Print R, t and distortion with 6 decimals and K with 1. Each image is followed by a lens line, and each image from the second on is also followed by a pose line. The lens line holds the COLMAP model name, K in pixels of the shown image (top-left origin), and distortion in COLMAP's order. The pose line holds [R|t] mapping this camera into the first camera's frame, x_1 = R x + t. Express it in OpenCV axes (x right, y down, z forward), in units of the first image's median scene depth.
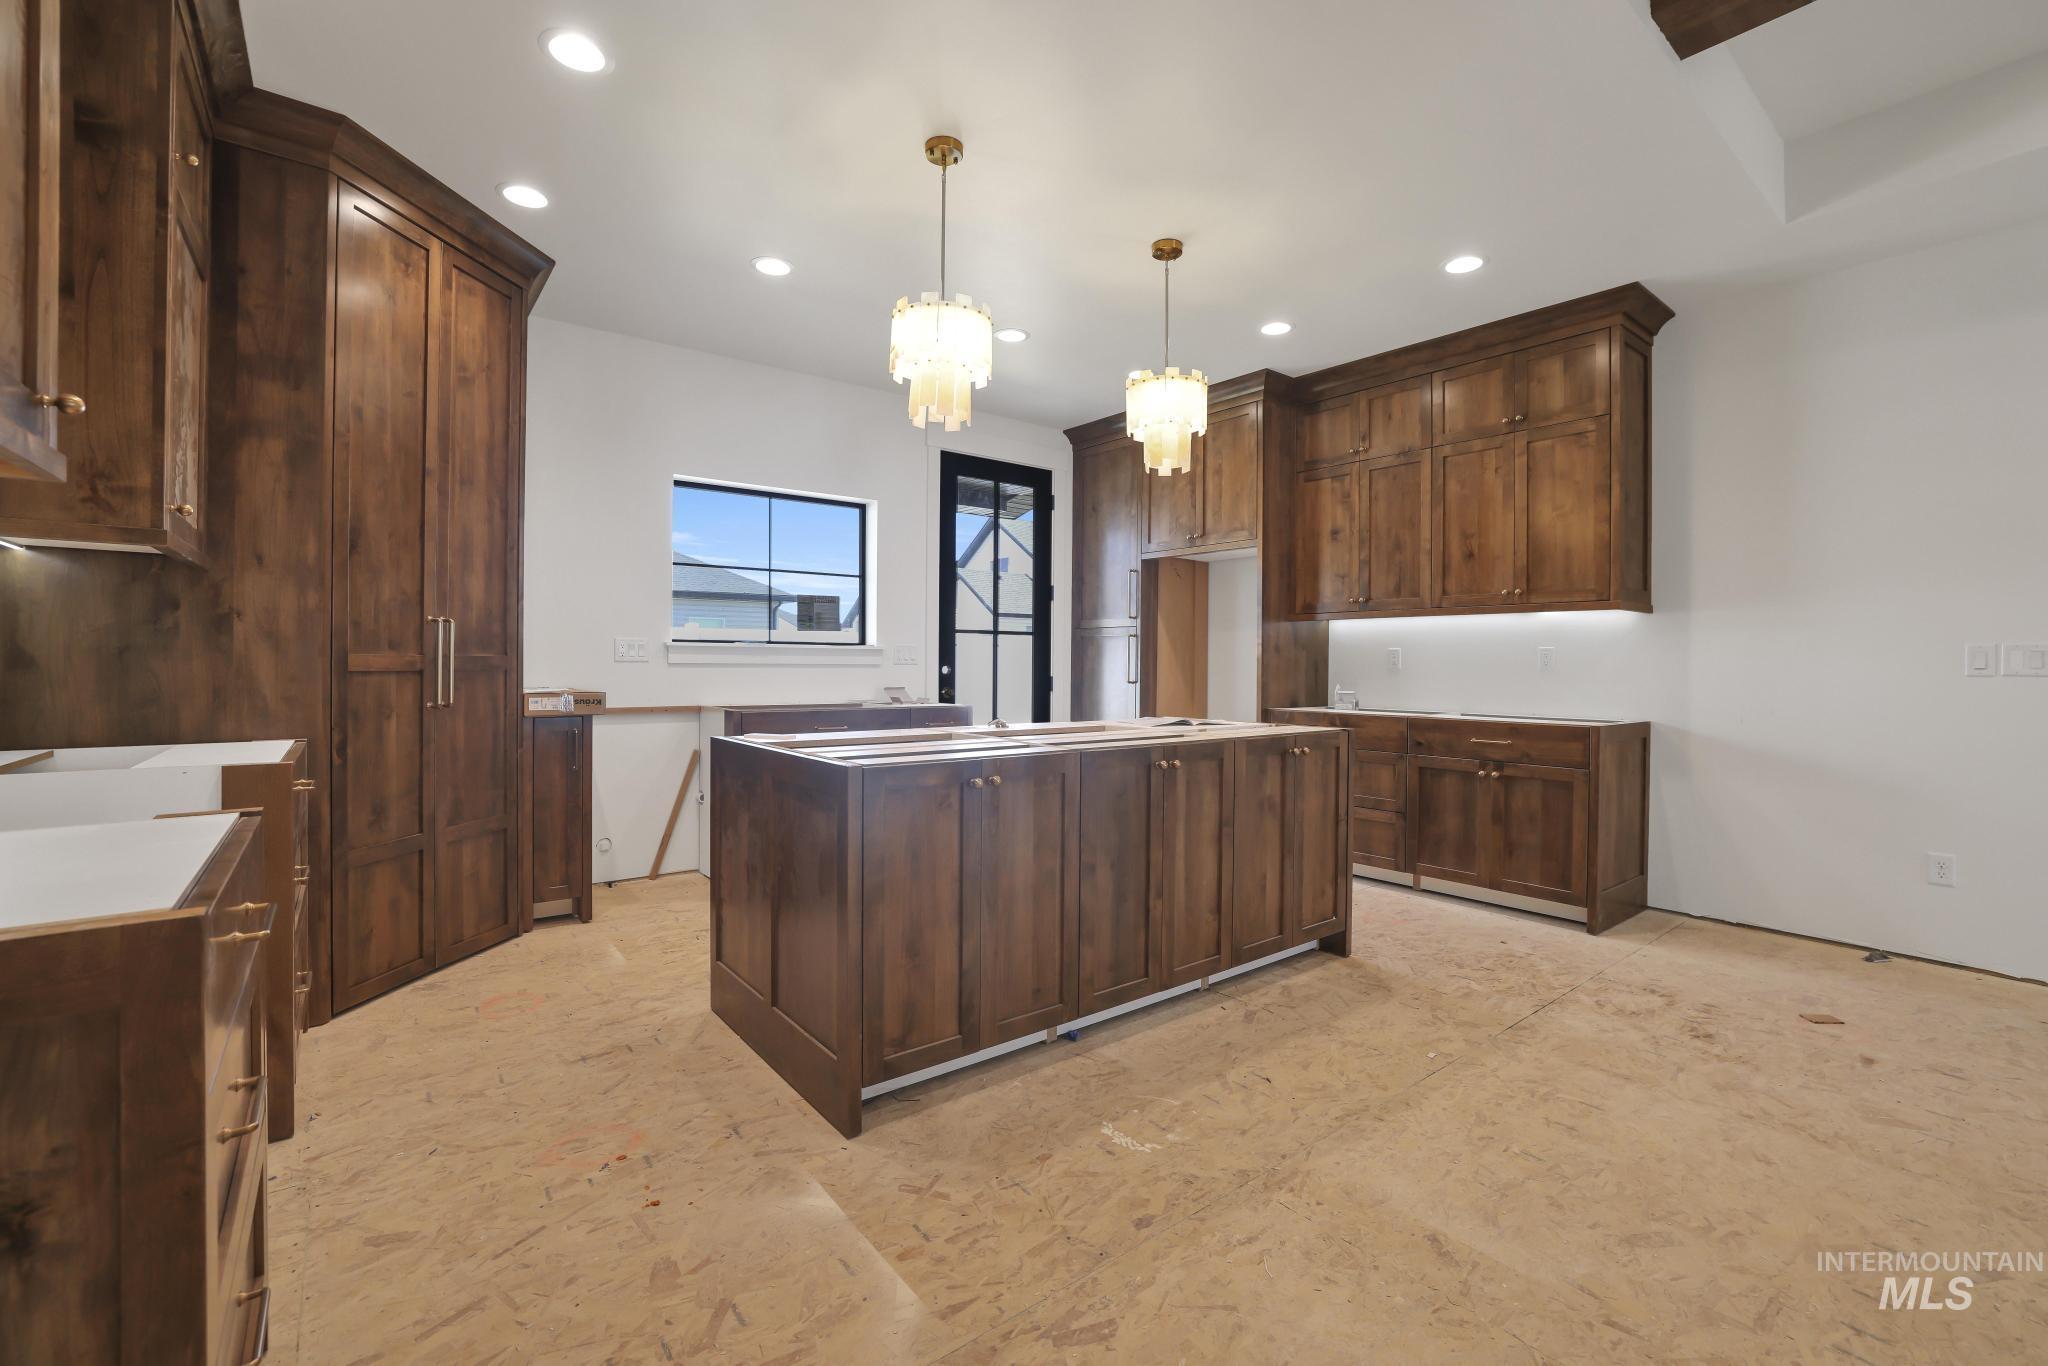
lens RADIAL K [[870.5, 0, 1035.4], [0, 870.5, 669.3], [0, 0, 1]] dist [-0.047314, 0.016583]
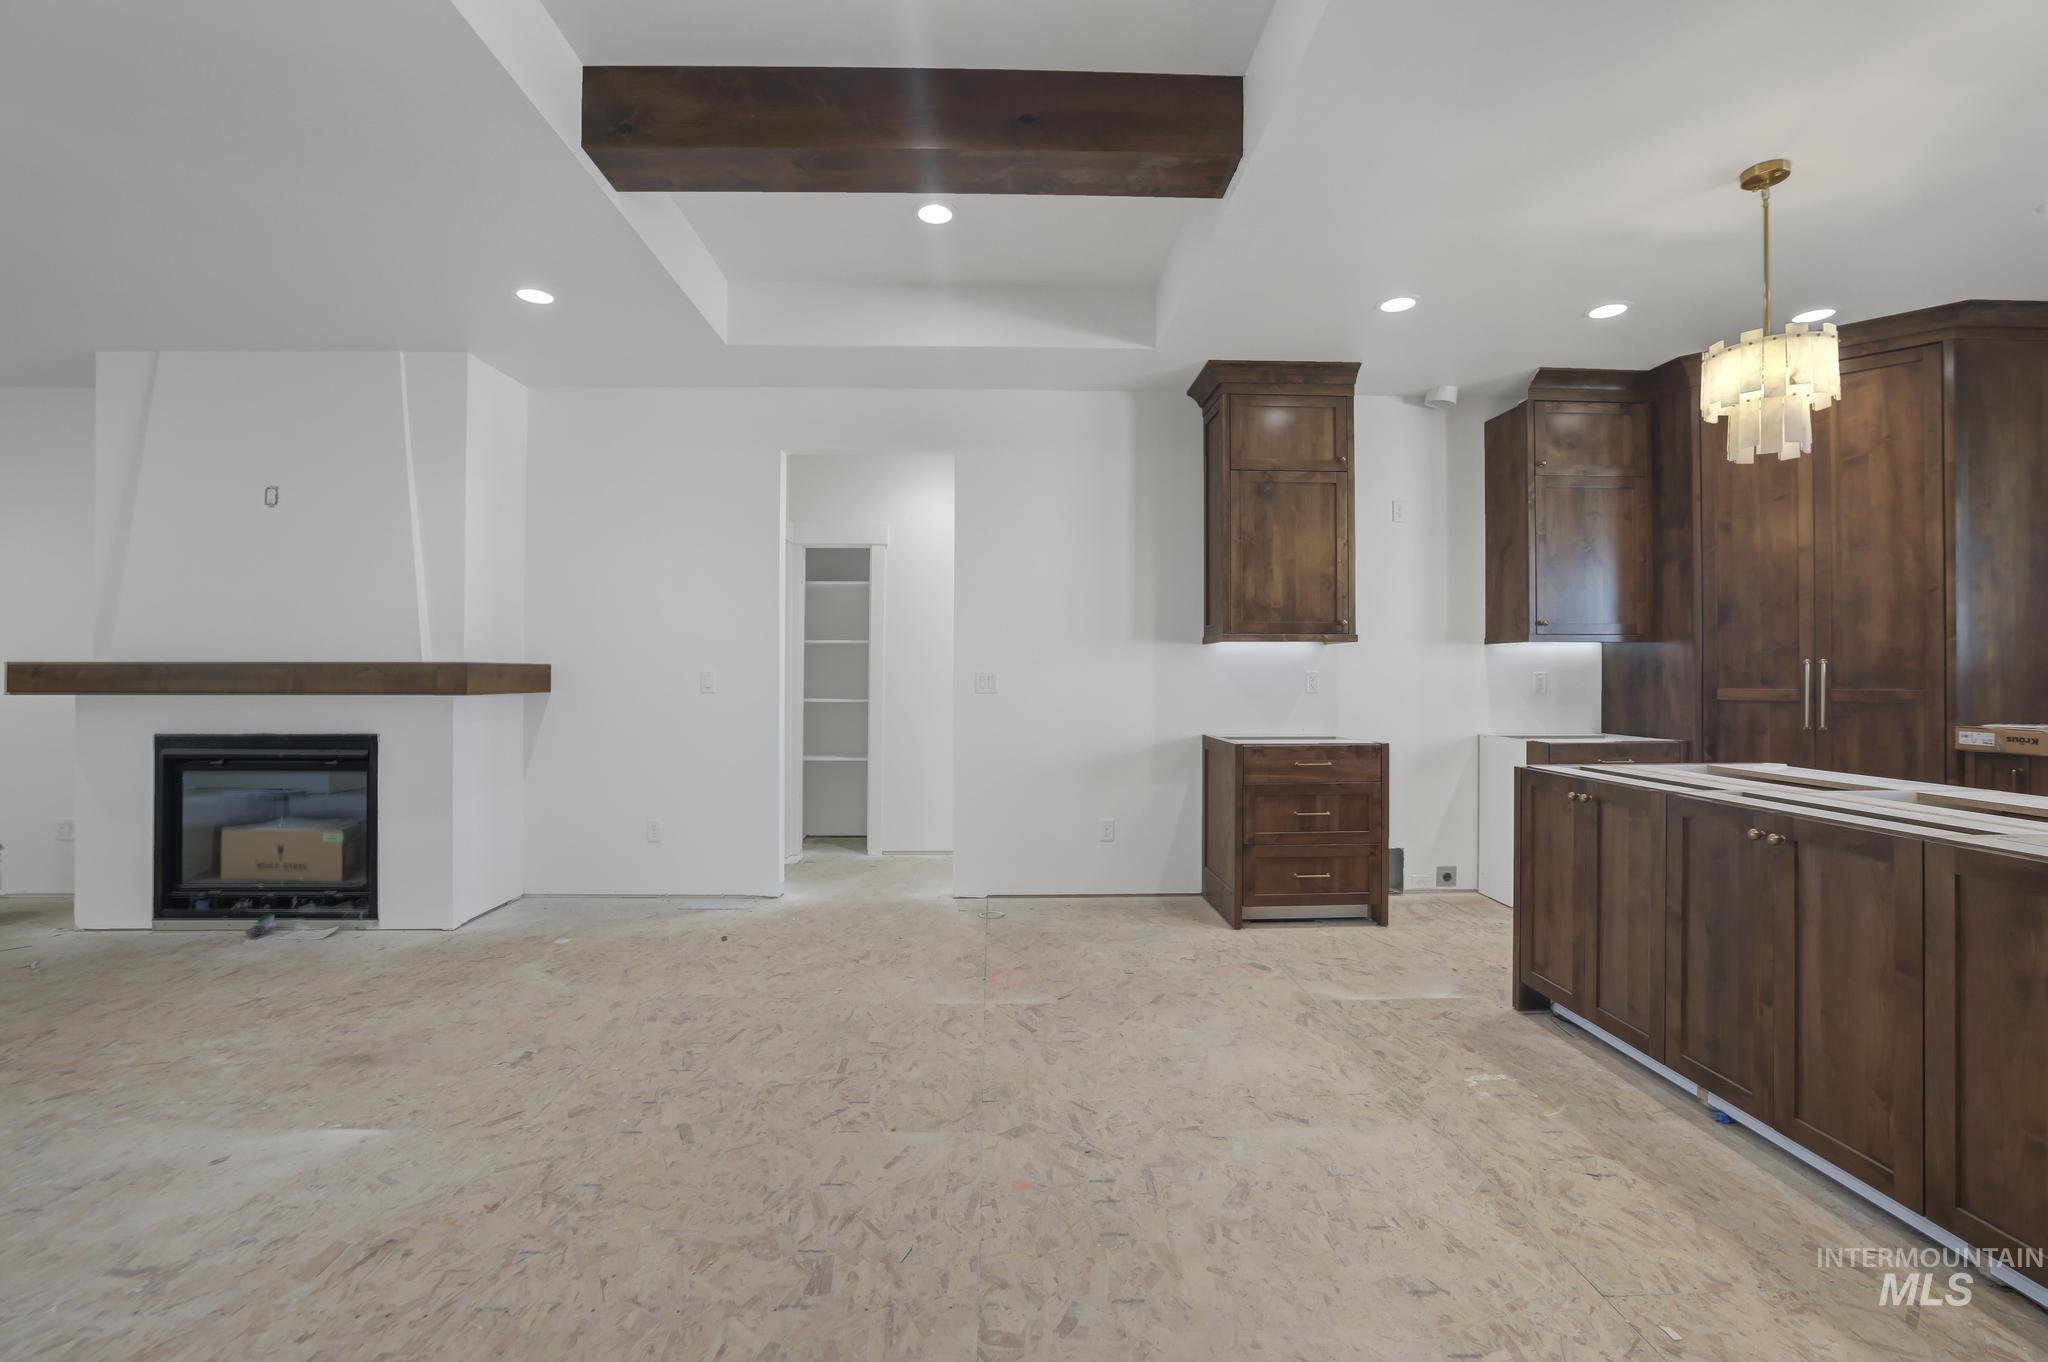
lens RADIAL K [[885.4, 0, 1018.9], [0, 885.4, 662.3], [0, 0, 1]] dist [-0.047552, 0.017813]
pose [[-0.596825, -0.016985, -0.802191, 1.045357], [-0.010516, 0.999856, -0.013347, -0.028193], [0.802302, 0.000470, -0.596918, 0.813987]]
